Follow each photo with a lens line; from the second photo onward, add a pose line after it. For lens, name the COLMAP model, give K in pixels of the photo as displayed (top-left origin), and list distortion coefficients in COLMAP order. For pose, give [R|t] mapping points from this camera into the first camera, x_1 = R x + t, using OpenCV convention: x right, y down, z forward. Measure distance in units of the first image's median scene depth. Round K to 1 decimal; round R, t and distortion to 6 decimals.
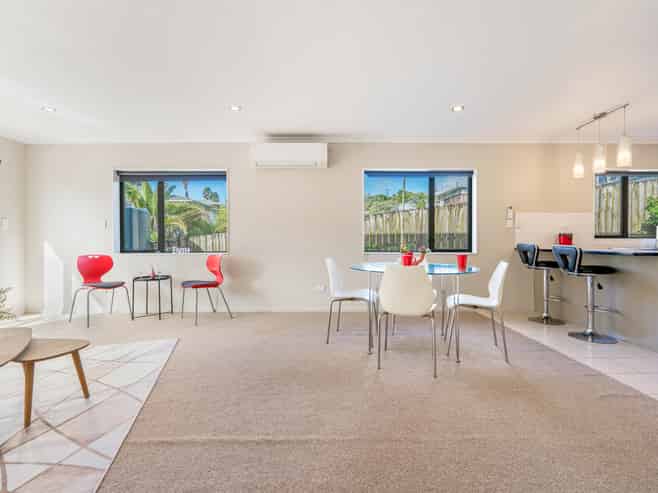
lens RADIAL K [[307.9, 0, 331.3], [0, 307.9, 246.3], [0, 0, 1]] dist [0.003103, -0.000515]
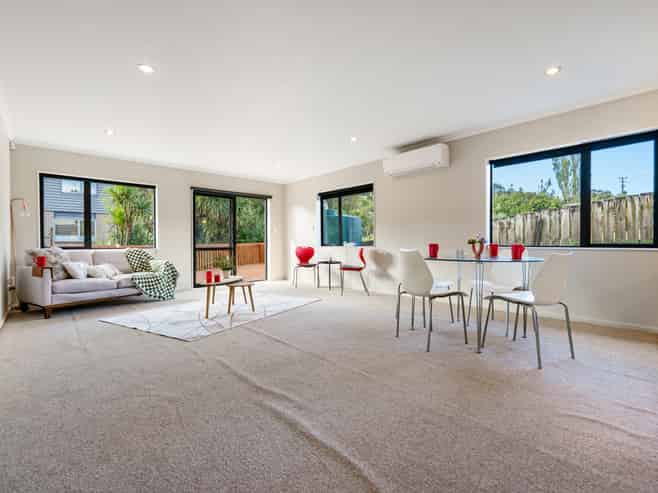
lens RADIAL K [[307.9, 0, 331.7], [0, 307.9, 243.1], [0, 0, 1]] dist [0.003103, -0.000515]
pose [[0.664189, 0.000228, -0.747564, 0.501585], [-0.006696, 0.999962, -0.005644, 0.015405], [0.747535, 0.008754, 0.664165, 0.013005]]
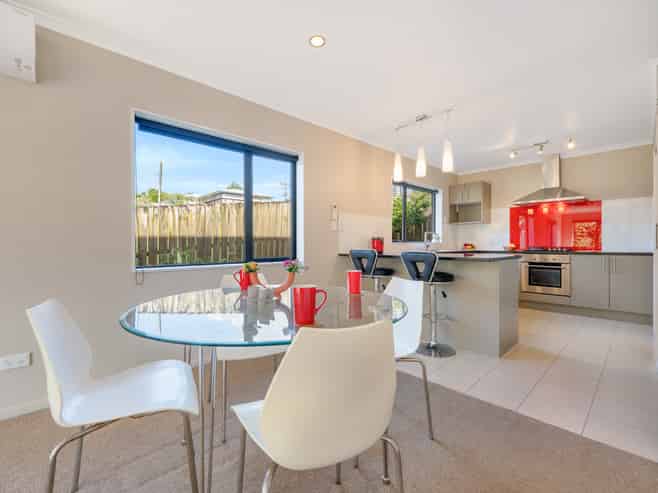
lens RADIAL K [[307.9, 0, 333.9], [0, 307.9, 244.1], [0, 0, 1]] dist [0.003103, -0.000515]
pose [[0.729457, -0.004681, 0.684011, -0.004512], [0.018587, 0.999743, -0.012979, -0.011561], [-0.683774, 0.022181, 0.729357, 0.398478]]
